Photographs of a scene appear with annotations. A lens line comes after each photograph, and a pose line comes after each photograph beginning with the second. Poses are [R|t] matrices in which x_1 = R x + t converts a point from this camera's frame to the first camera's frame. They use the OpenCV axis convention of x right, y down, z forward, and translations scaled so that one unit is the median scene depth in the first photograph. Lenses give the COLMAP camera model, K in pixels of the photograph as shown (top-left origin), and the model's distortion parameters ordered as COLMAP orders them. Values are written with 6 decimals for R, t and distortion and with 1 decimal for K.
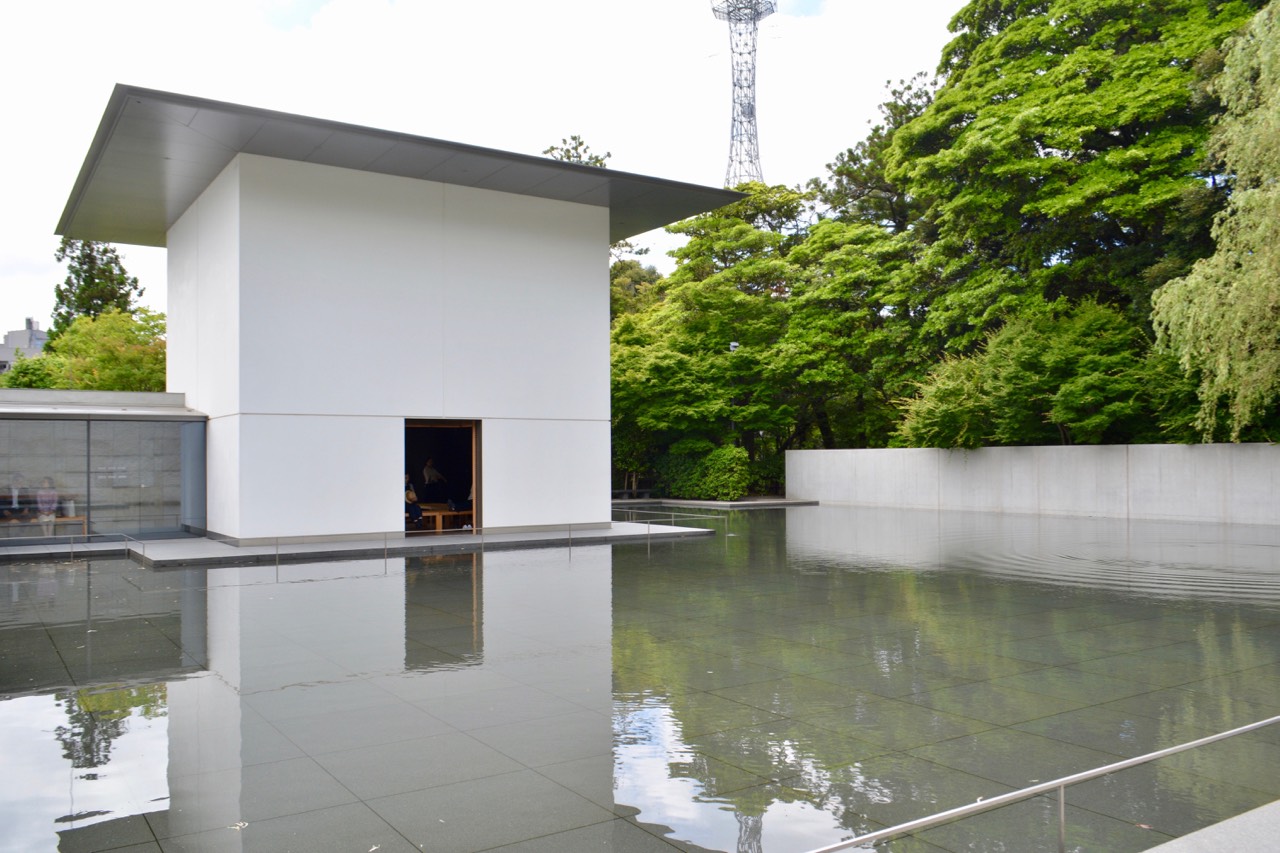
lens RADIAL K [[1037.9, 0, 640.0], [0, 1037.9, 426.5], [0, 0, 1]] dist [0.004406, 0.000195]
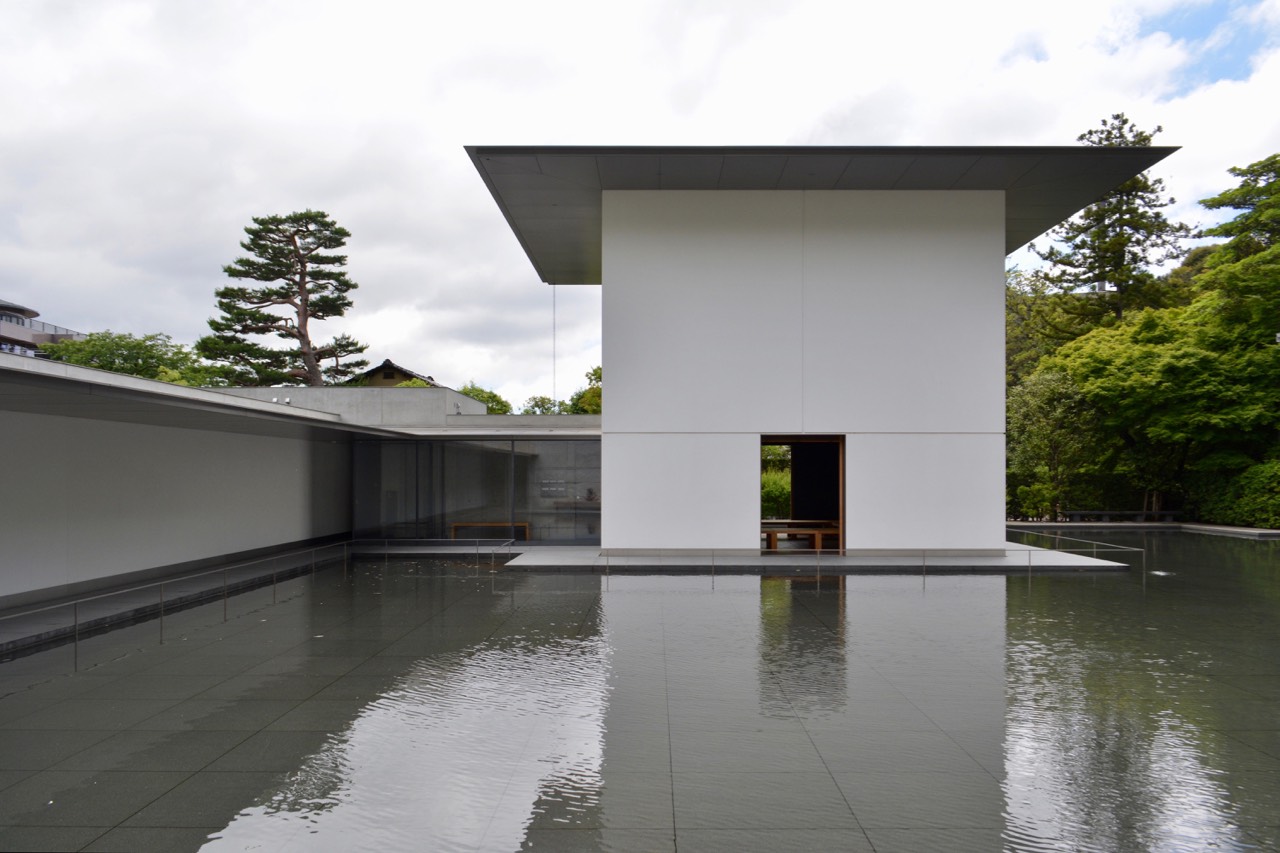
lens RADIAL K [[1002.2, 0, 642.3], [0, 1002.2, 452.8], [0, 0, 1]] dist [-0.008443, -0.004618]
pose [[0.831283, -0.005324, -0.555824, 0.110496], [0.011993, 0.999893, 0.008359, 0.000030], [0.555720, -0.013615, 0.831258, 0.077110]]
